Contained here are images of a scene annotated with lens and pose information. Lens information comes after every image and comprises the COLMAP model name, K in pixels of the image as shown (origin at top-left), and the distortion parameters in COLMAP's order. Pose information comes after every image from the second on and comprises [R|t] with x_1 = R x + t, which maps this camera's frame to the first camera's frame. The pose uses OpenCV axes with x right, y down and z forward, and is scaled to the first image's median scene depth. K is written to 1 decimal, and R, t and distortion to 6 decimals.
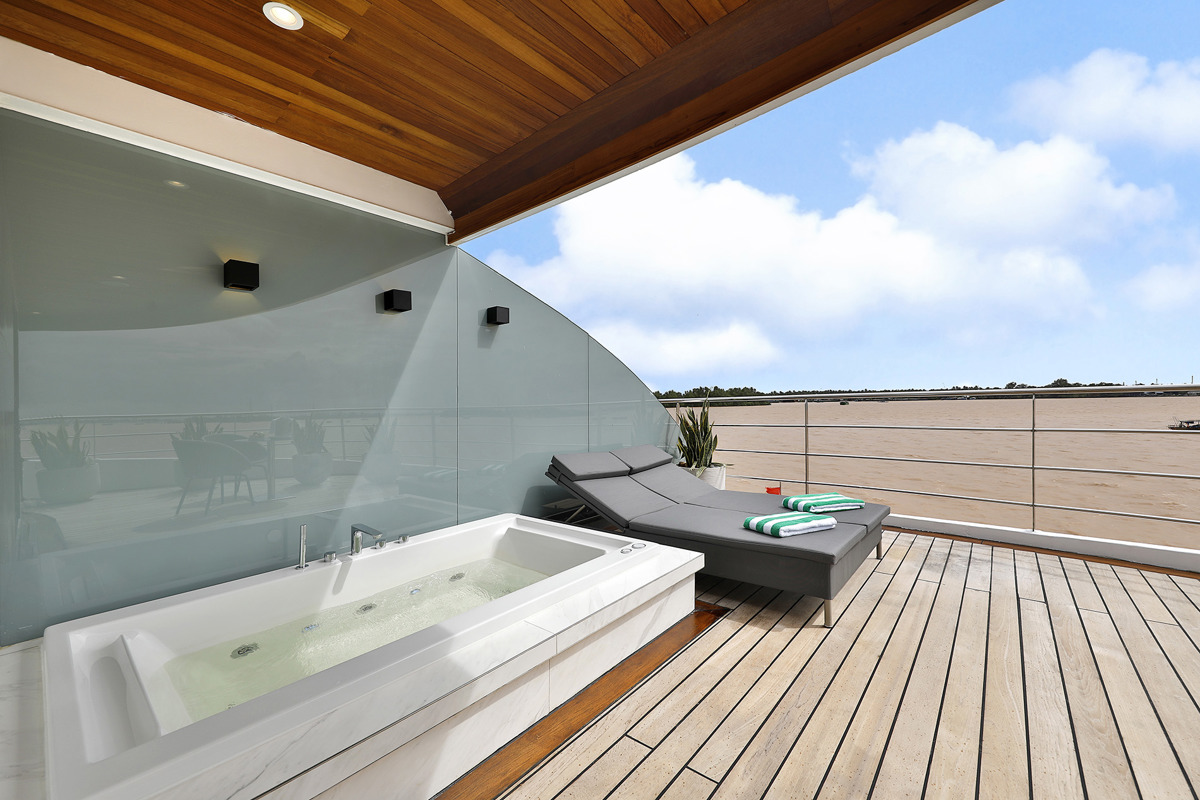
lens RADIAL K [[478.0, 0, 600.0], [0, 478.0, 400.0], [0, 0, 1]] dist [-0.002659, -0.000566]
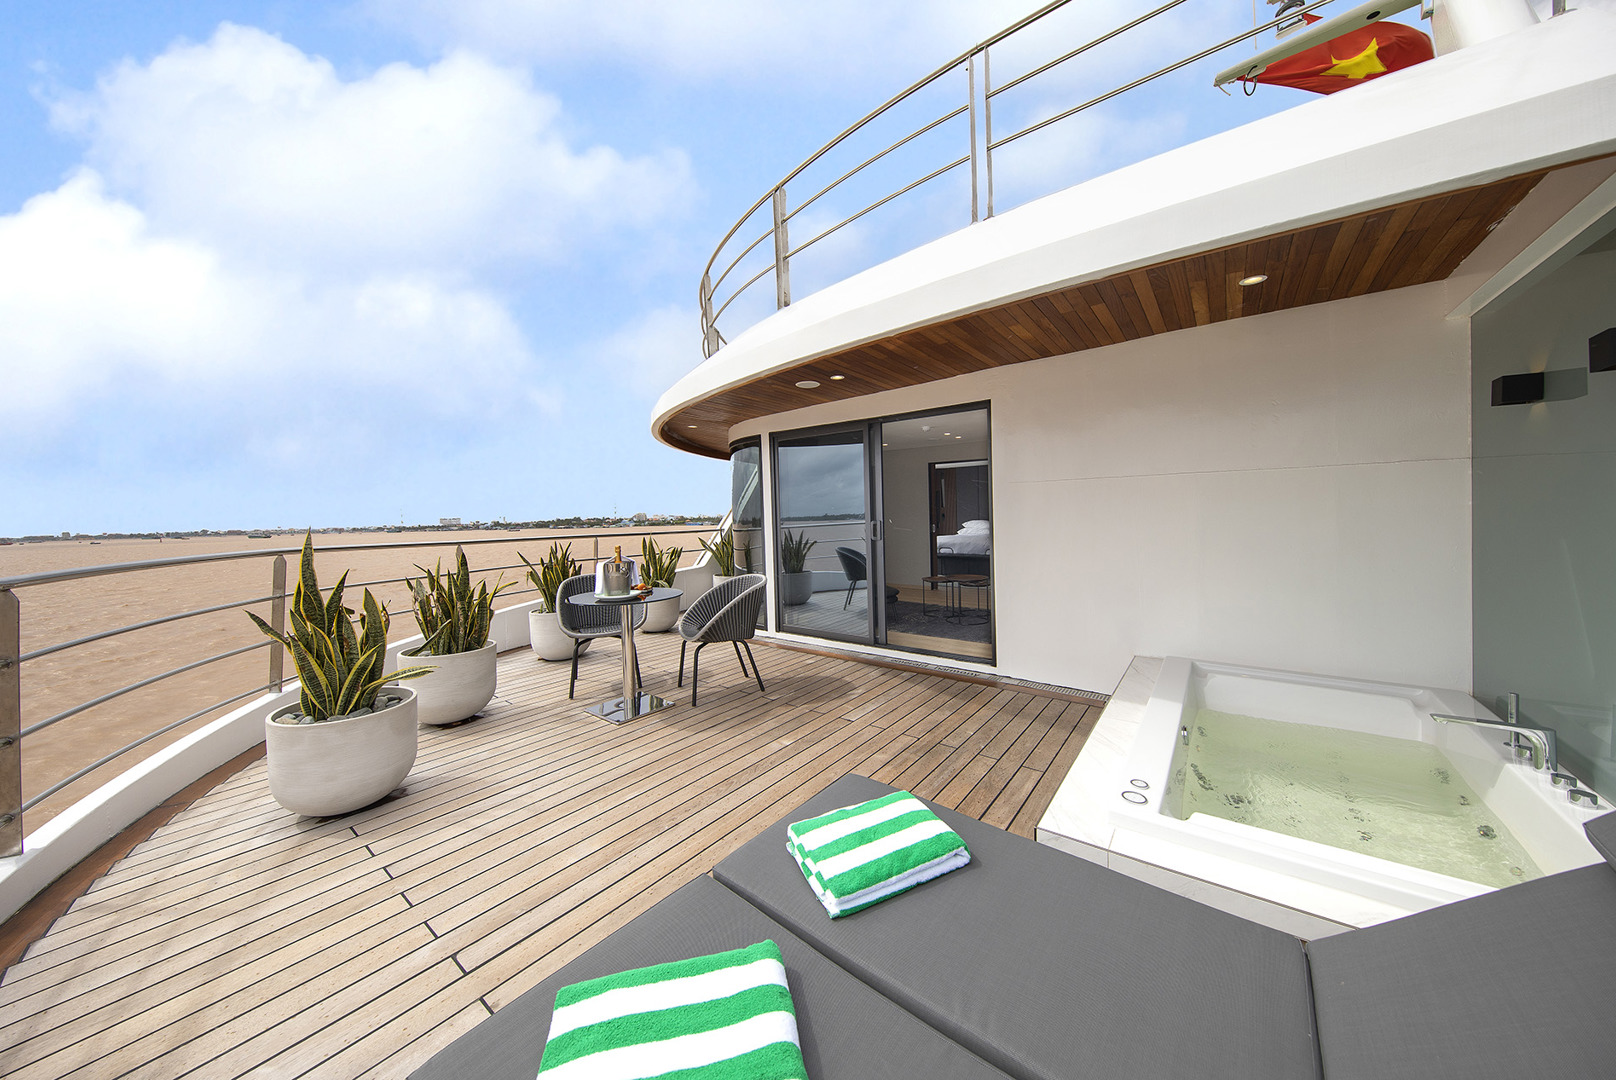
lens RADIAL K [[515.8, 0, 801.4], [0, 515.8, 514.6], [0, 0, 1]] dist [-0.000412, -0.000047]
pose [[0.999978, 0.004413, 0.004880, 1.322786], [-0.004369, 0.999950, -0.009024, -0.060609], [-0.004920, 0.009002, 0.999947, 0.454071]]
